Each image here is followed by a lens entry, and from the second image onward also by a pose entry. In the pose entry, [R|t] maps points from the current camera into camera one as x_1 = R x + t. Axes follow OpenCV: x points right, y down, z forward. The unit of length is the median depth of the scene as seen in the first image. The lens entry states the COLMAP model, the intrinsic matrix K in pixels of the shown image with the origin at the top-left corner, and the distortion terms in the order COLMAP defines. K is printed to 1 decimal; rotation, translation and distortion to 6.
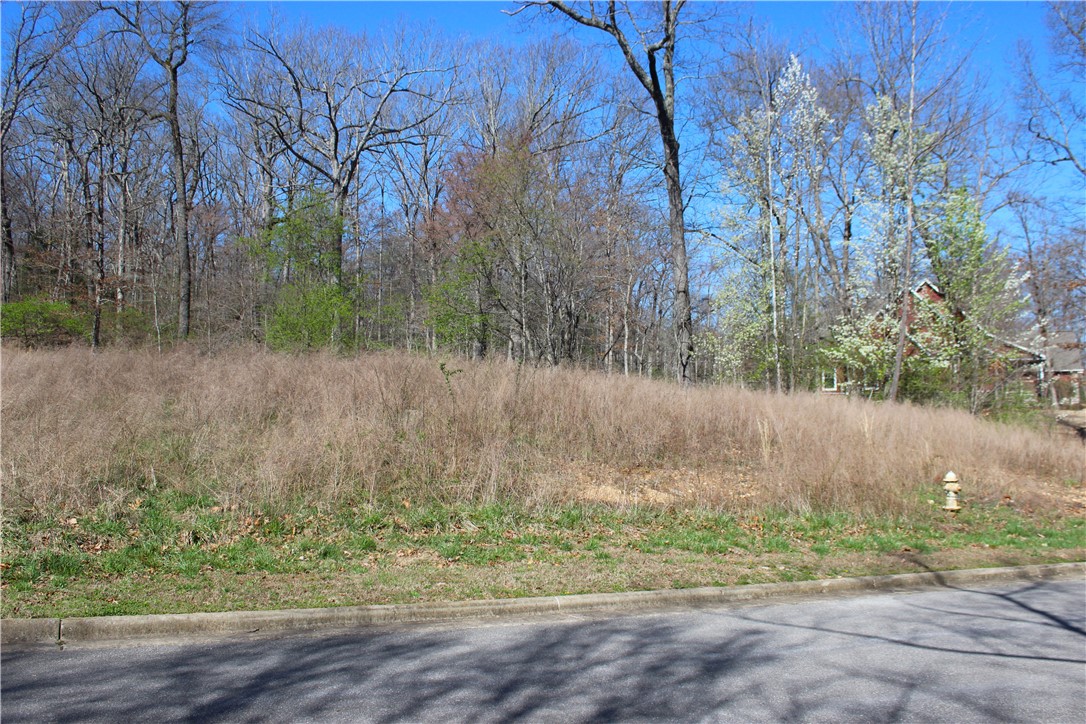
lens RADIAL K [[1032.5, 0, 549.7], [0, 1032.5, 347.4], [0, 0, 1]] dist [-0.139317, 0.152802]
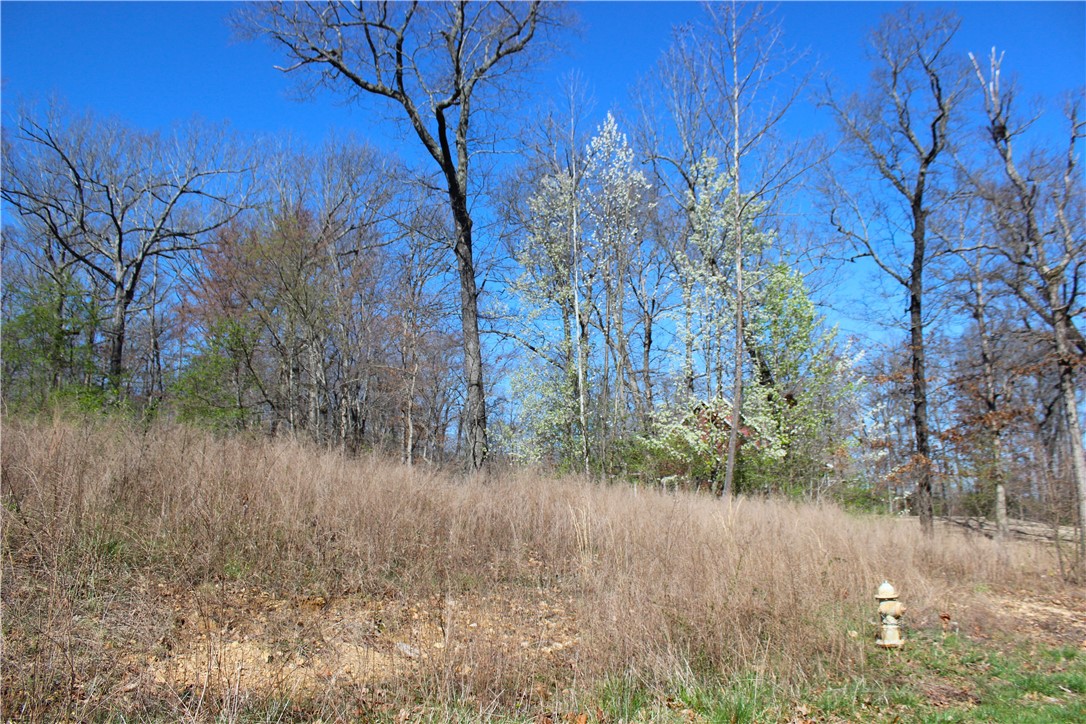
lens RADIAL K [[901.7, 0, 546.4], [0, 901.7, 349.8], [0, 0, 1]] dist [-0.155532, 0.136294]
pose [[0.982432, 0.011065, 0.186292, 0.044408], [0.015547, 0.989917, -0.140790, 0.025720], [-0.185971, 0.141213, 0.972355, 0.234682]]
